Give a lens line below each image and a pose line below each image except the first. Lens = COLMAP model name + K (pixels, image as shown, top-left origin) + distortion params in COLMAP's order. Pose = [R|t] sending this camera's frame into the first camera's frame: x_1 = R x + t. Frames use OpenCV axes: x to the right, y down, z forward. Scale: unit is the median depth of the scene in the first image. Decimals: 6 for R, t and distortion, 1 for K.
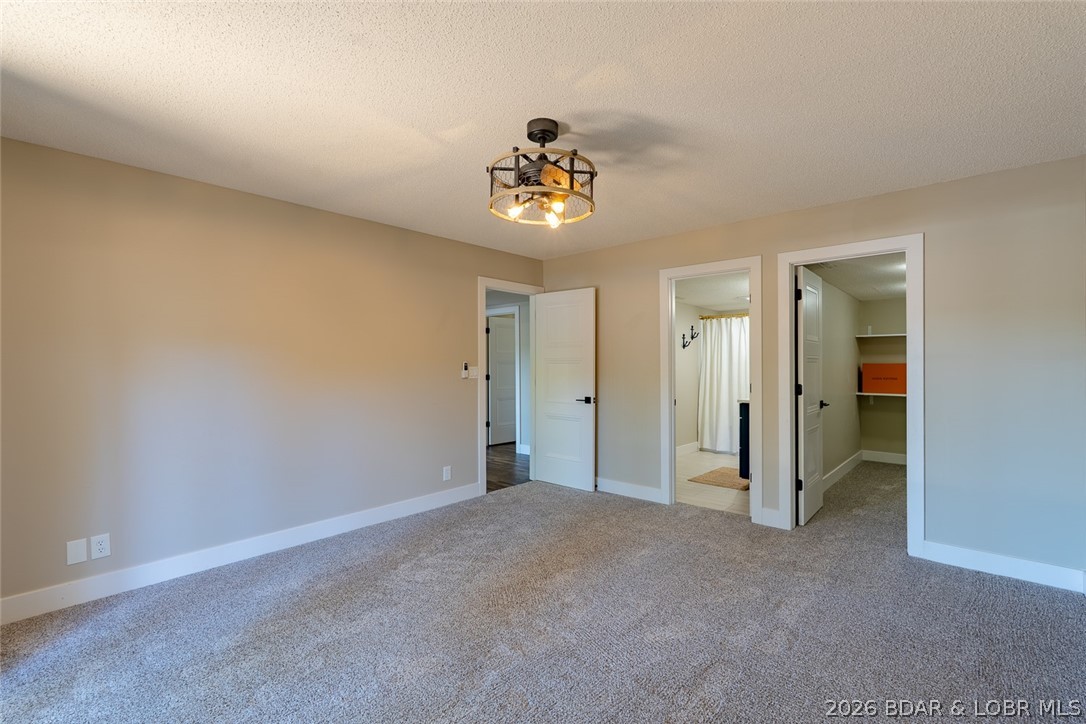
lens RADIAL K [[484.2, 0, 540.7], [0, 484.2, 363.6], [0, 0, 1]] dist [-0.003011, 0.000304]
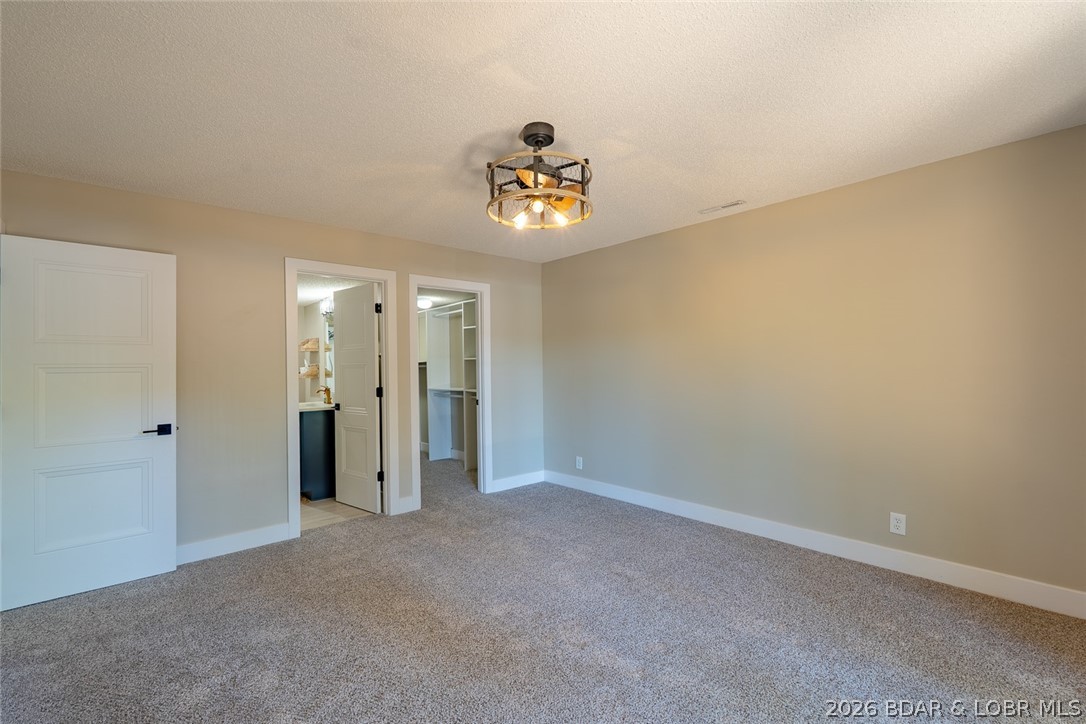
lens RADIAL K [[484.2, 0, 540.7], [0, 484.2, 363.6], [0, 0, 1]] dist [-0.003011, 0.000304]
pose [[0.100488, 0.009673, 0.994891, -0.728188], [0.017185, 0.999787, -0.011457, 0.007199], [-0.994790, 0.018249, 0.100300, 0.664308]]
